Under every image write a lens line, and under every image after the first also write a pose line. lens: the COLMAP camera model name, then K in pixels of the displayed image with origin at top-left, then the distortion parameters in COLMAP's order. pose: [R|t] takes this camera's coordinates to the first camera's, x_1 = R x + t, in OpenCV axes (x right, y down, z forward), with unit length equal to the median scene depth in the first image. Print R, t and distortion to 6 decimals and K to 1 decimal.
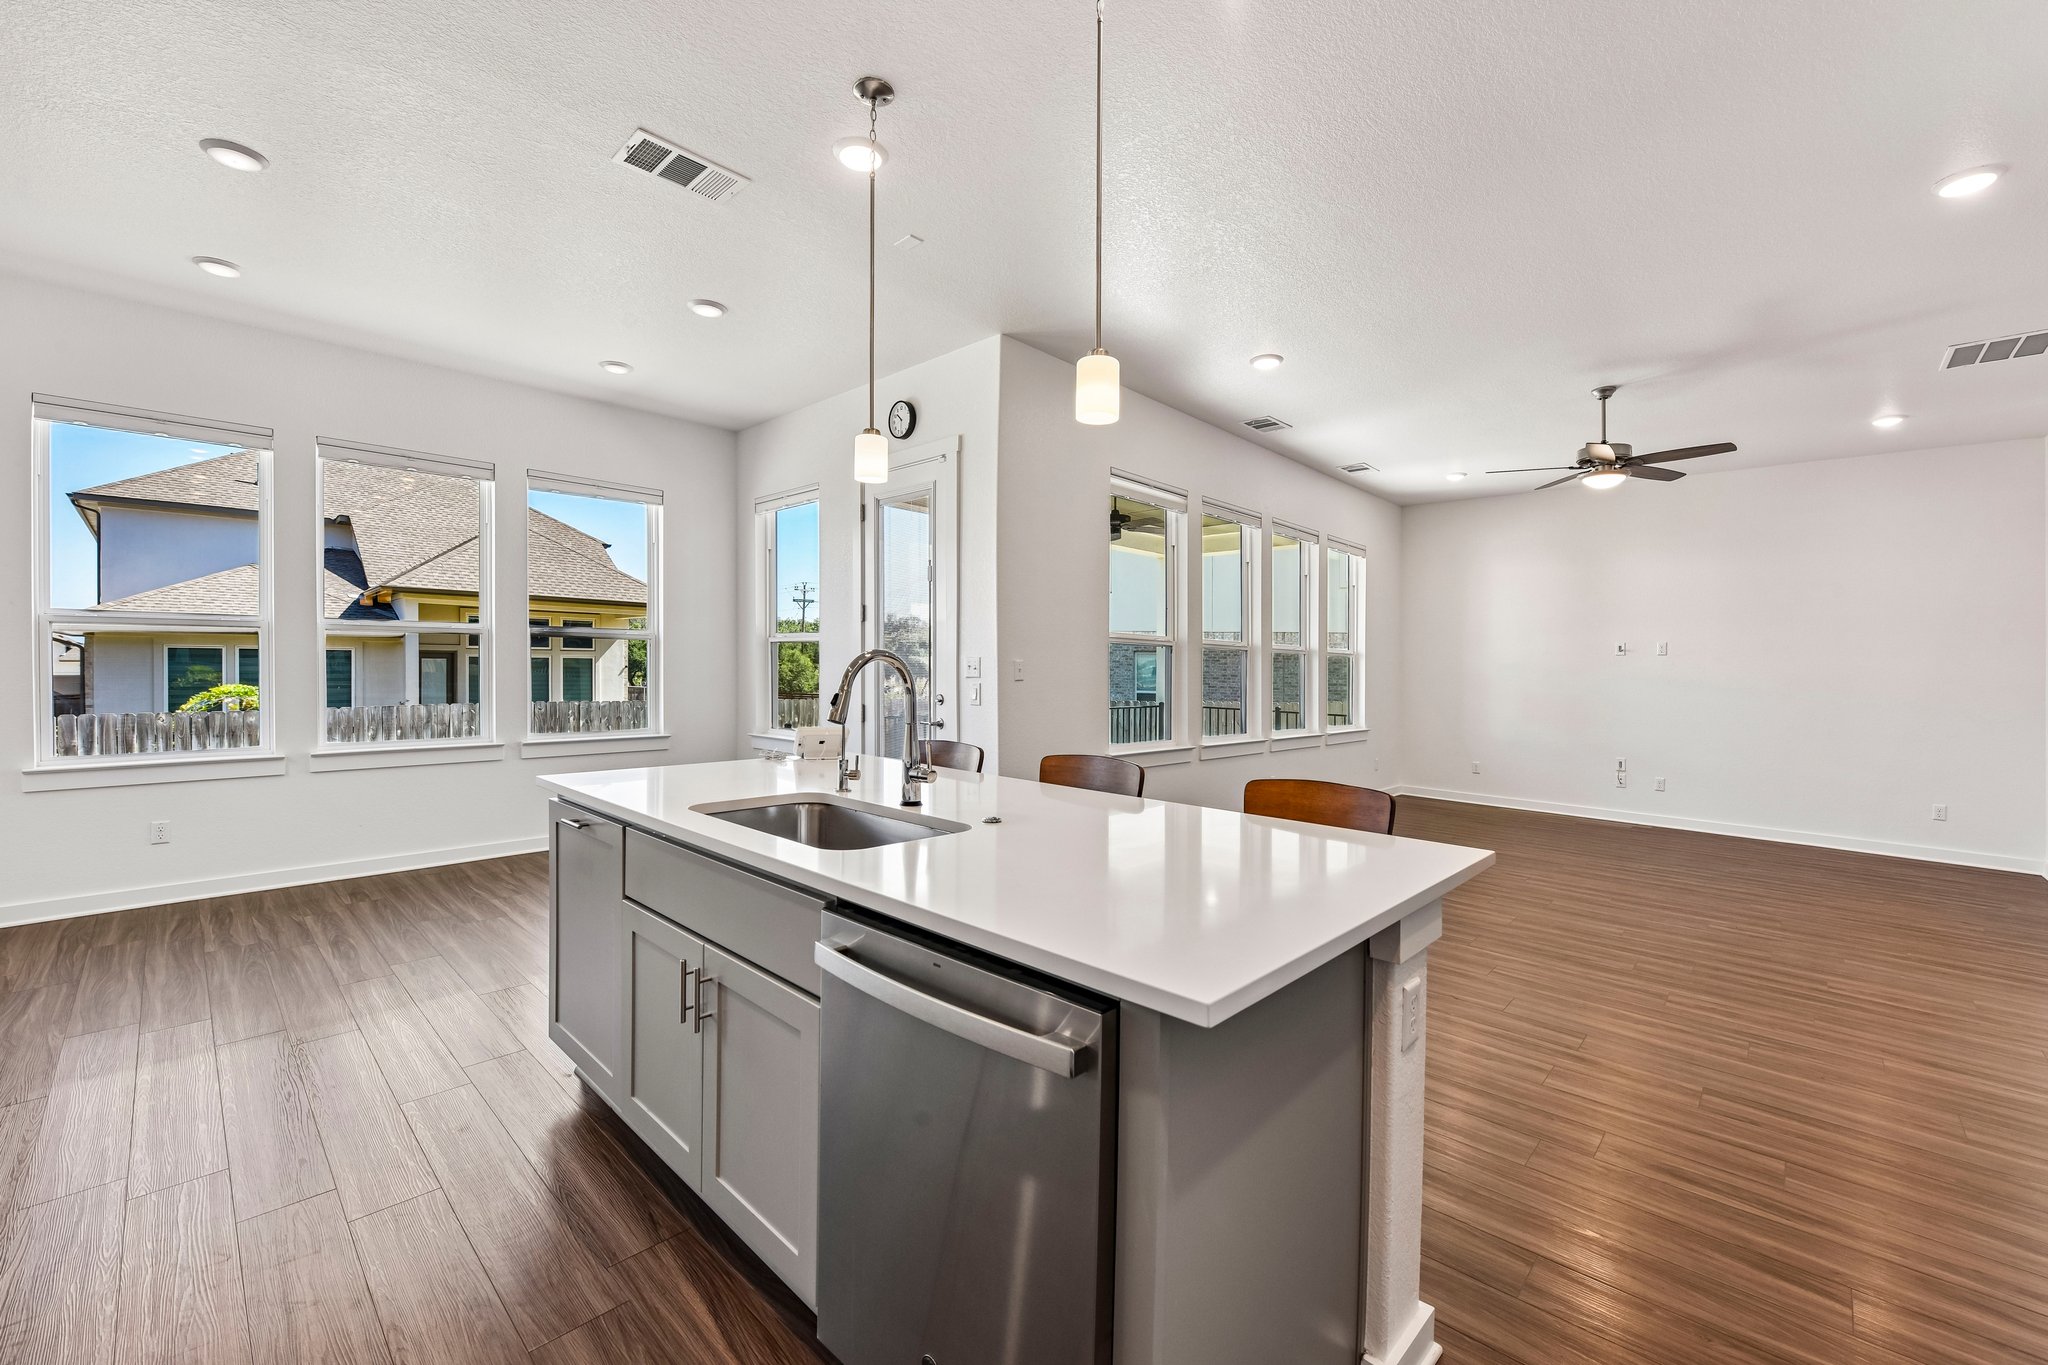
lens RADIAL K [[813.7, 0, 1037.7], [0, 813.7, 693.4], [0, 0, 1]] dist [-0.017230, -0.001972]
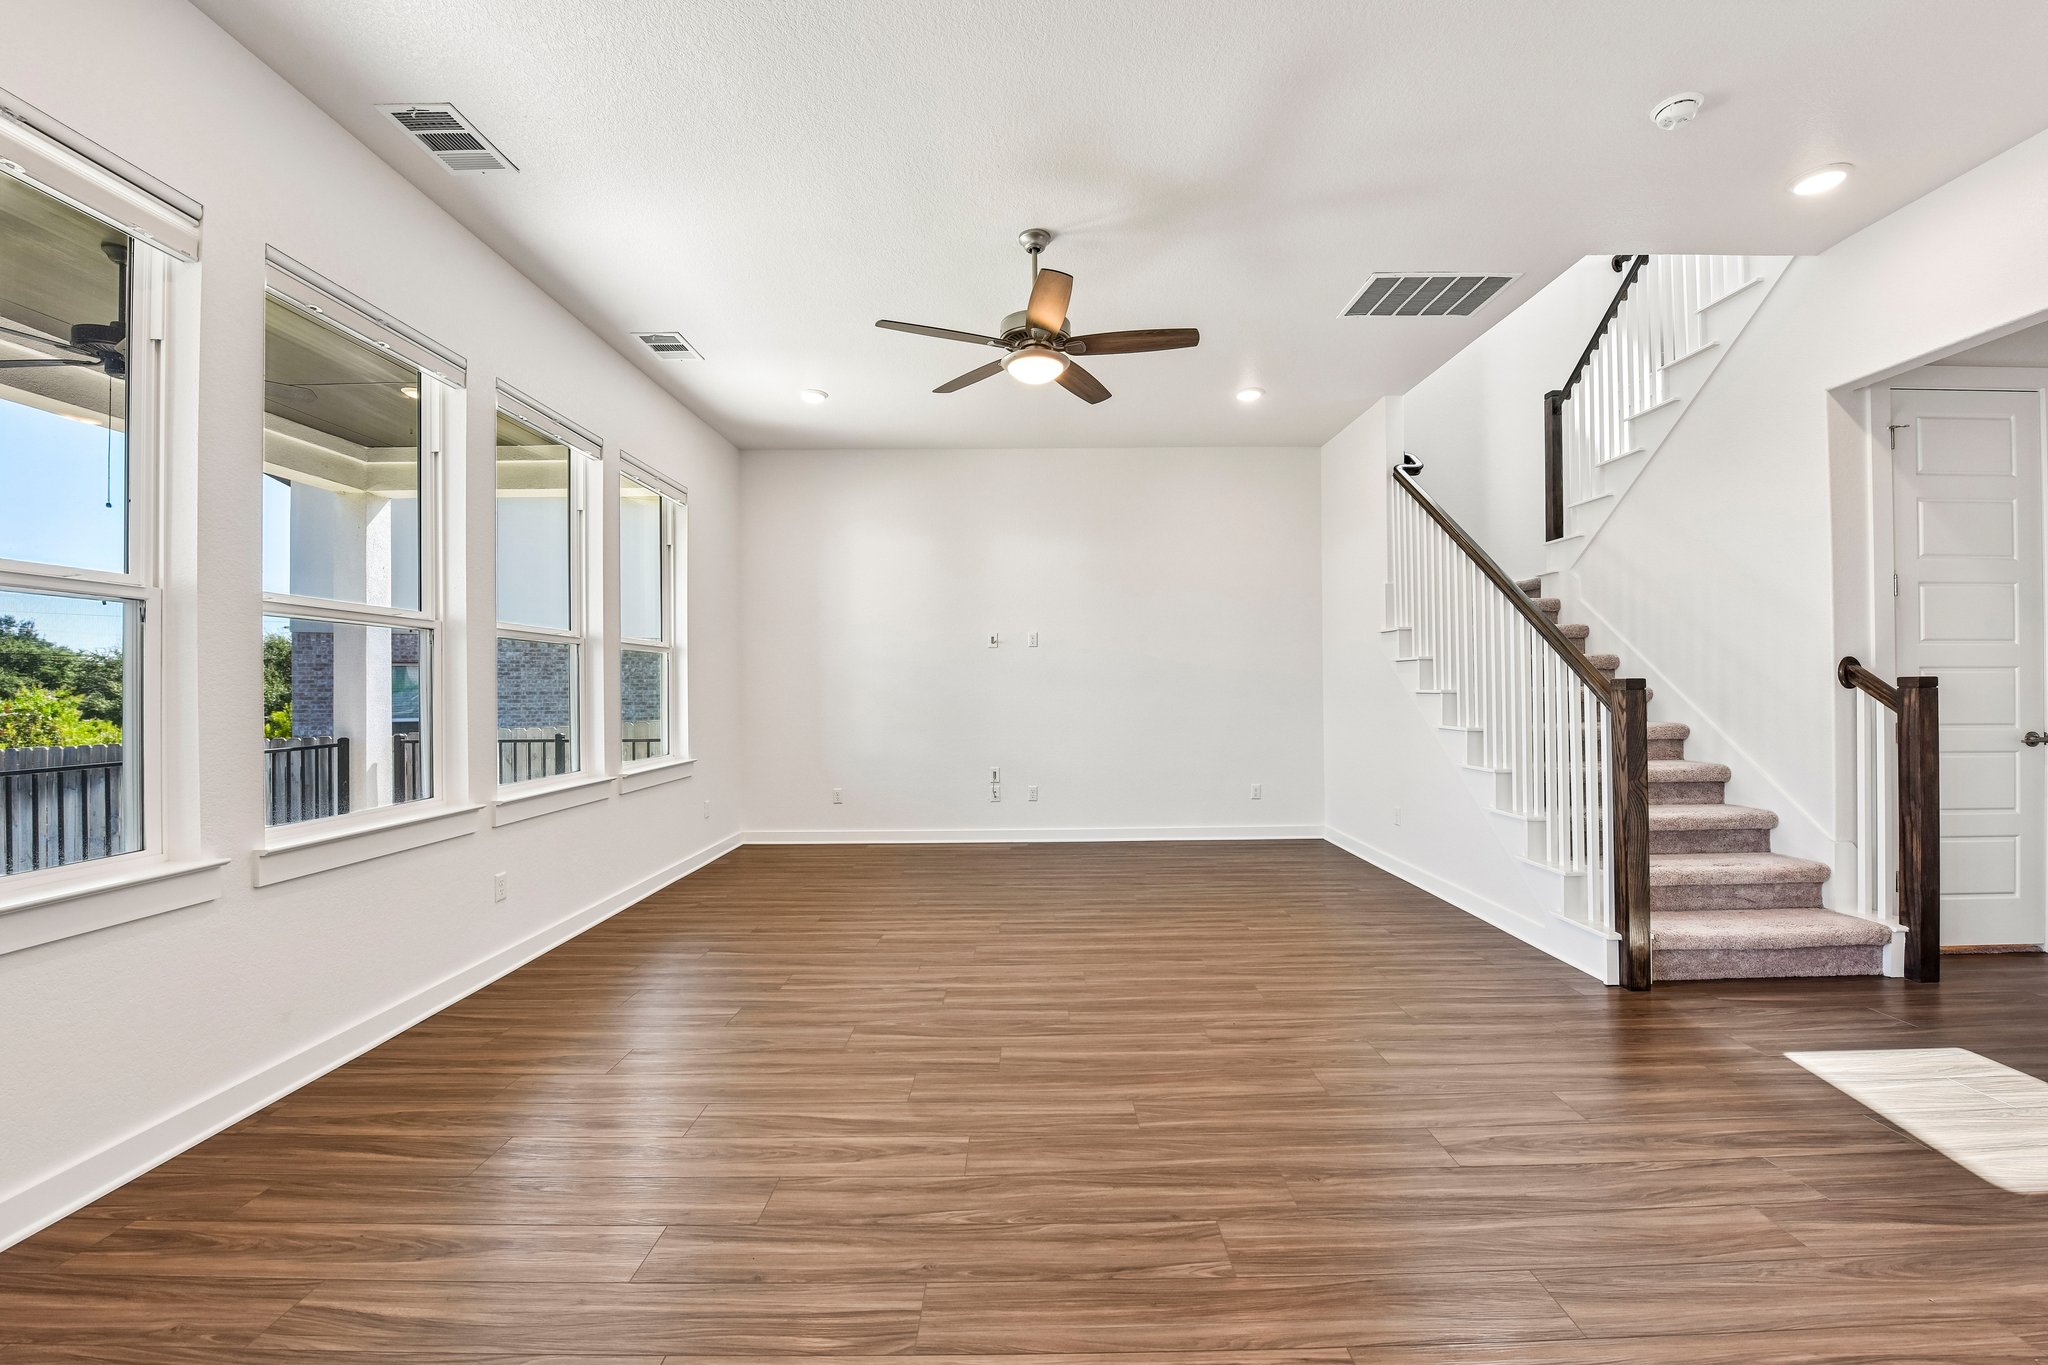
lens RADIAL K [[813.7, 0, 1036.8], [0, 813.7, 677.9], [0, 0, 1]] dist [-0.017230, -0.001972]
pose [[0.725612, -0.019956, 0.687815, 0.278311], [0.047398, 0.998655, -0.021029, 0.008176], [-0.686470, 0.047860, 0.725582, 0.580281]]
